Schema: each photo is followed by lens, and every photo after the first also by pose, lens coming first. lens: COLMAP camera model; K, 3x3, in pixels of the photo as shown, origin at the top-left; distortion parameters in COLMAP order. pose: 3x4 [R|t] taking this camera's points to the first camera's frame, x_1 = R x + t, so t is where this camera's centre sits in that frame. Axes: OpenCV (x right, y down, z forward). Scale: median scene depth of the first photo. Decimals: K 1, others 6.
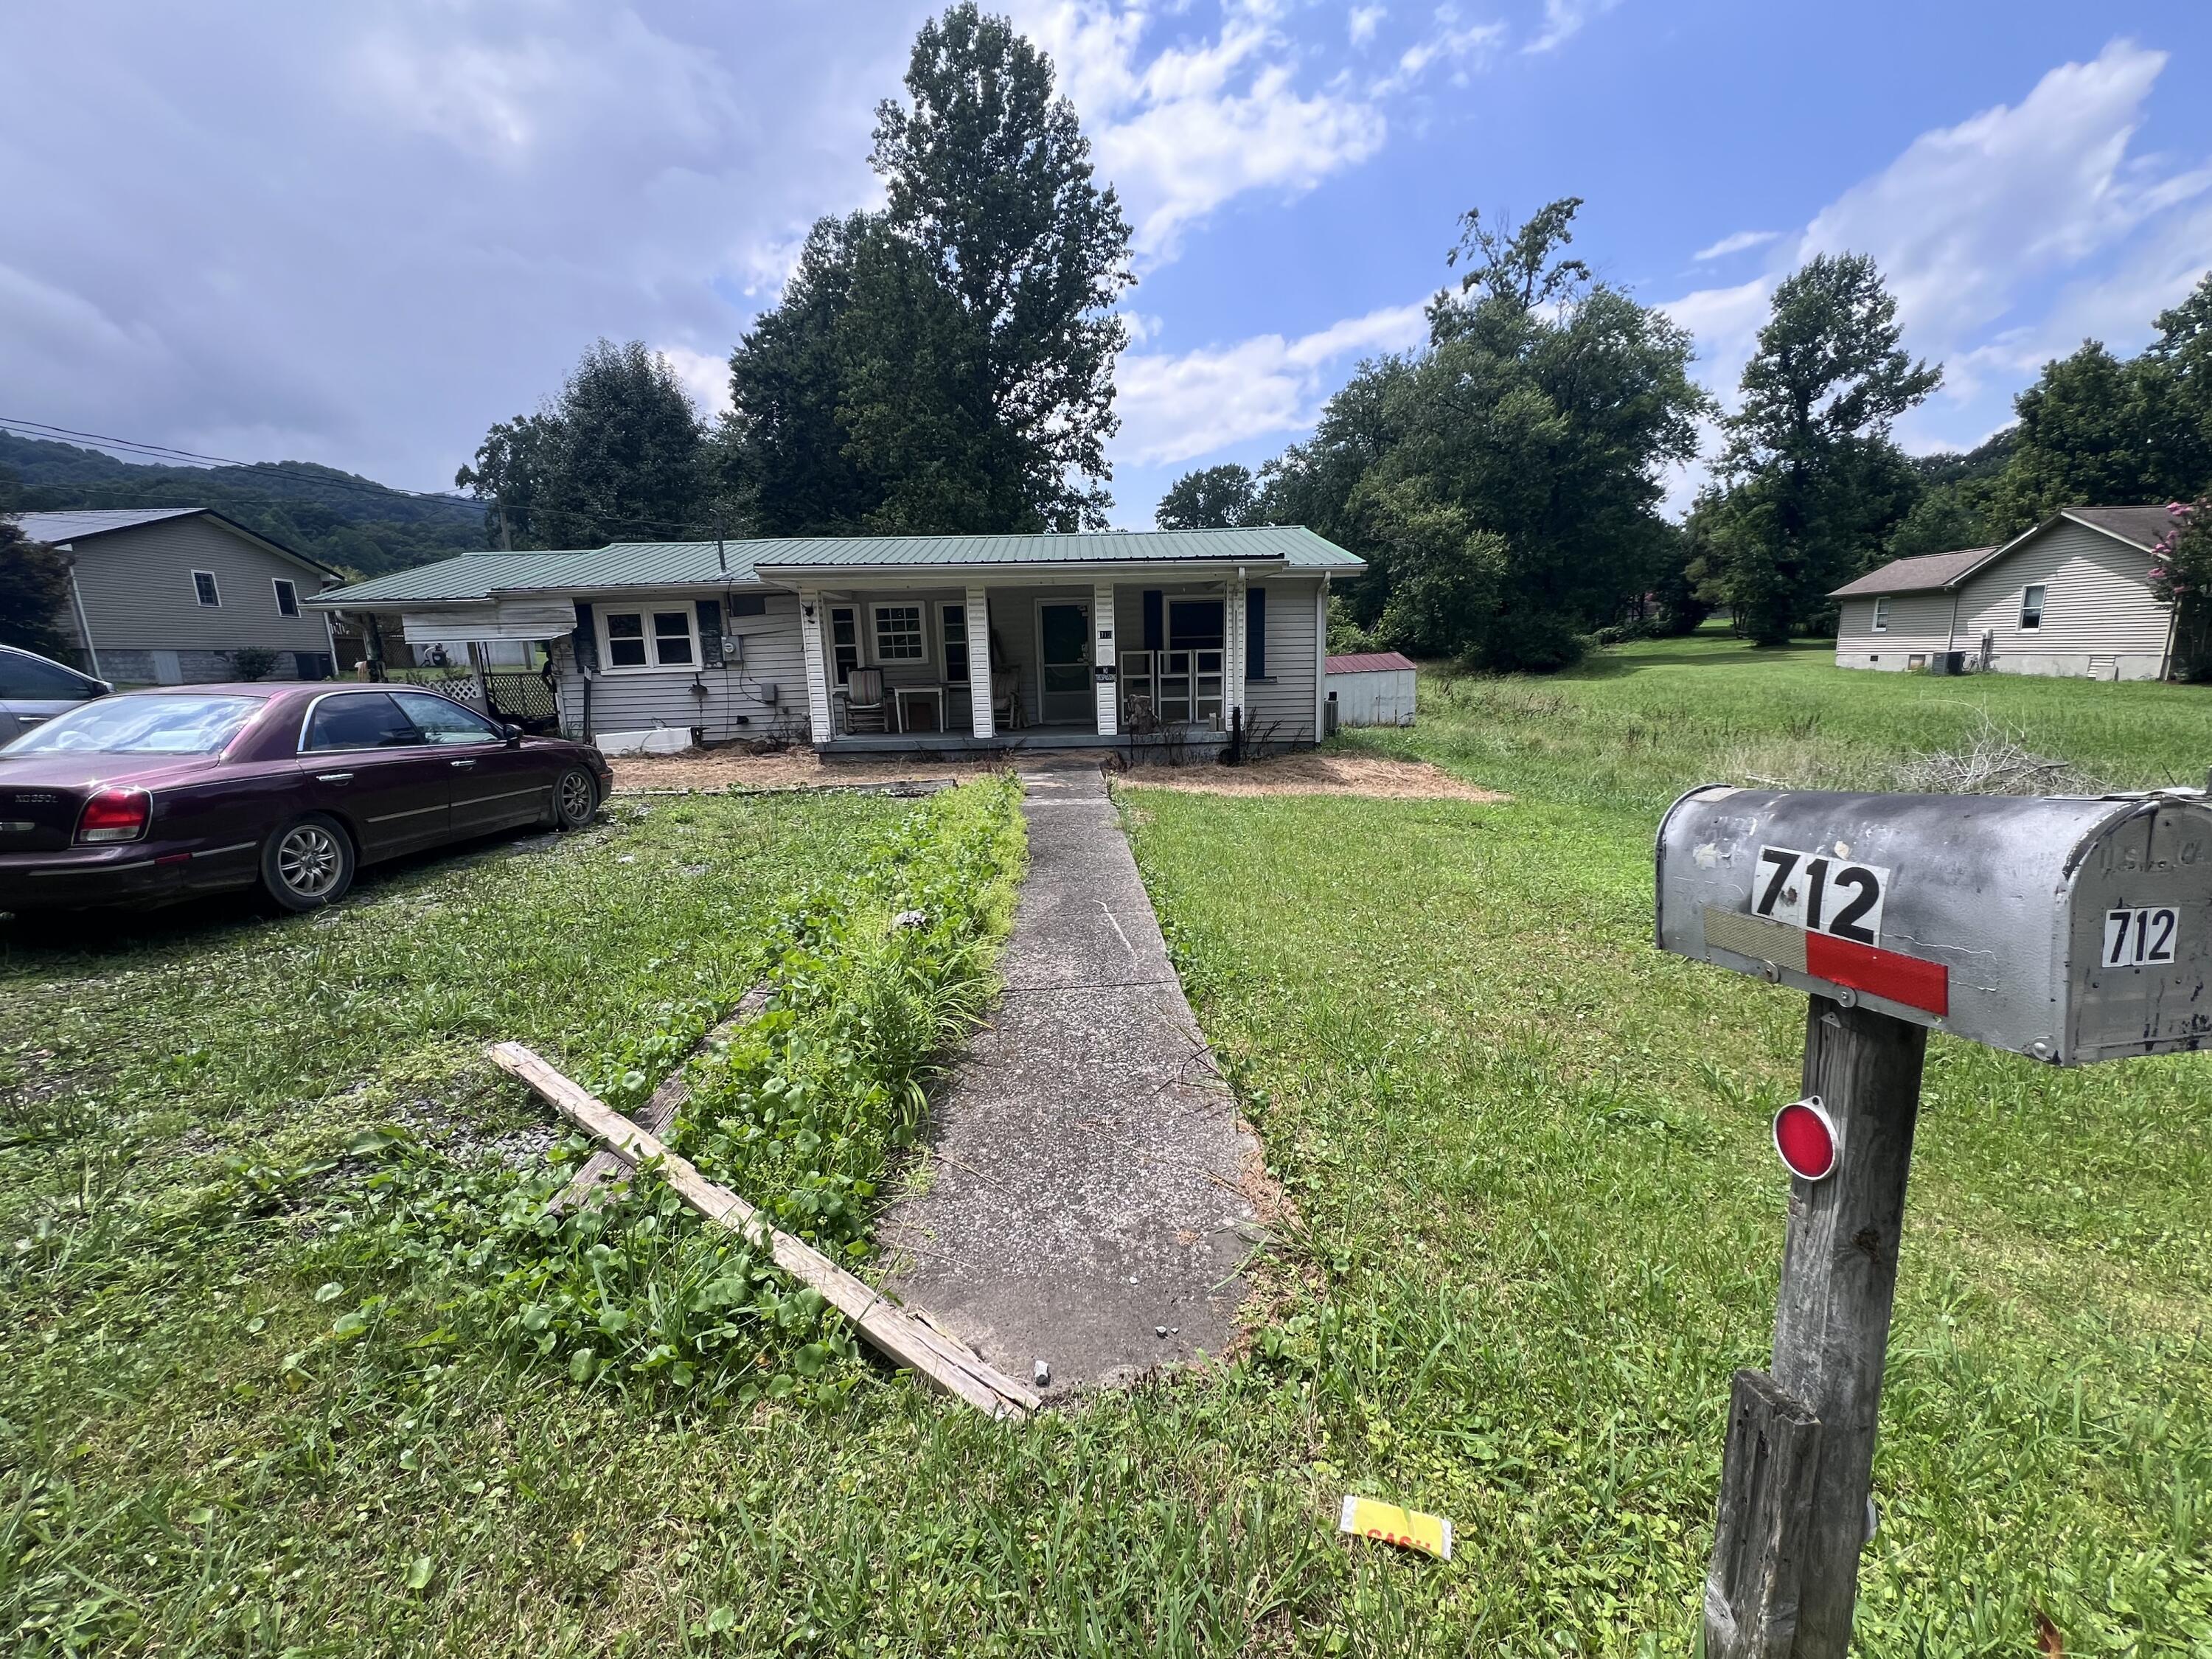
lens RADIAL K [[883.3, 0, 1109.5], [0, 883.3, 834.4], [0, 0, 1]] dist [-0.000977, -0.000140]
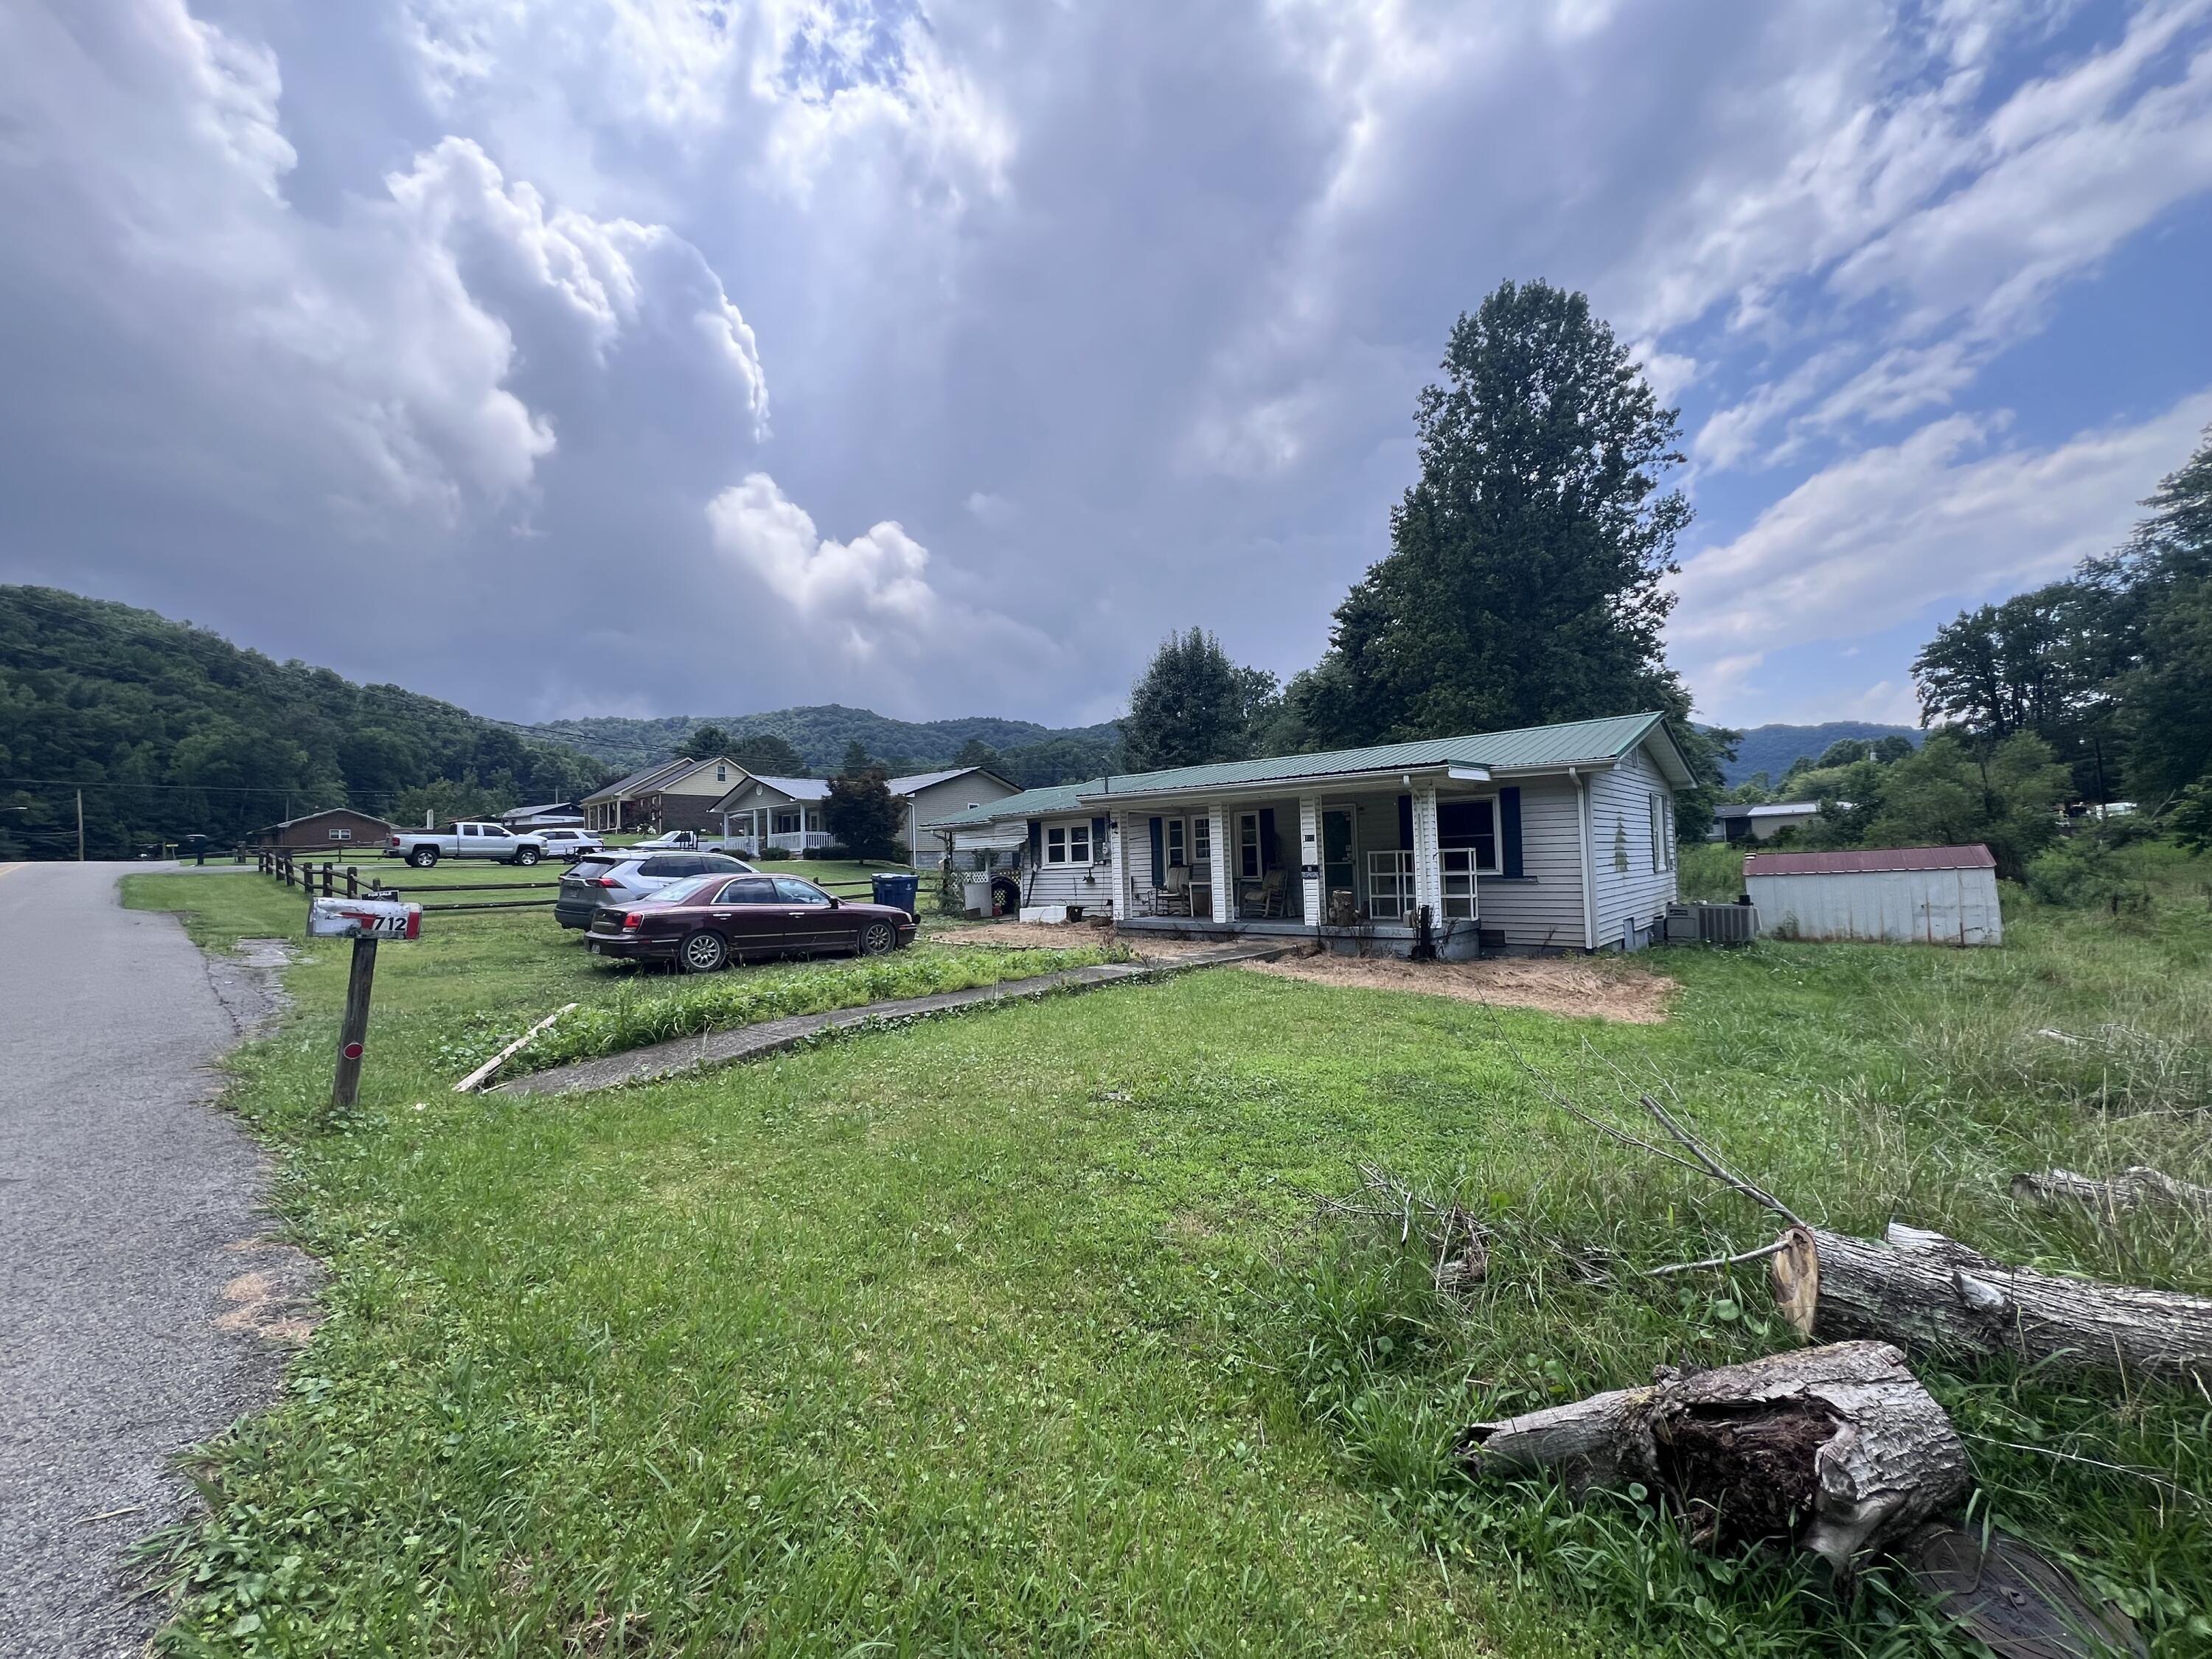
lens RADIAL K [[883.3, 0, 1109.5], [0, 883.3, 834.4], [0, 0, 1]] dist [-0.000977, -0.000140]
pose [[0.734036, -0.018911, -0.678847, 0.528692], [-0.127108, 0.978121, -0.164690, -0.008494], [0.667109, 0.207175, 0.715572, 0.006690]]
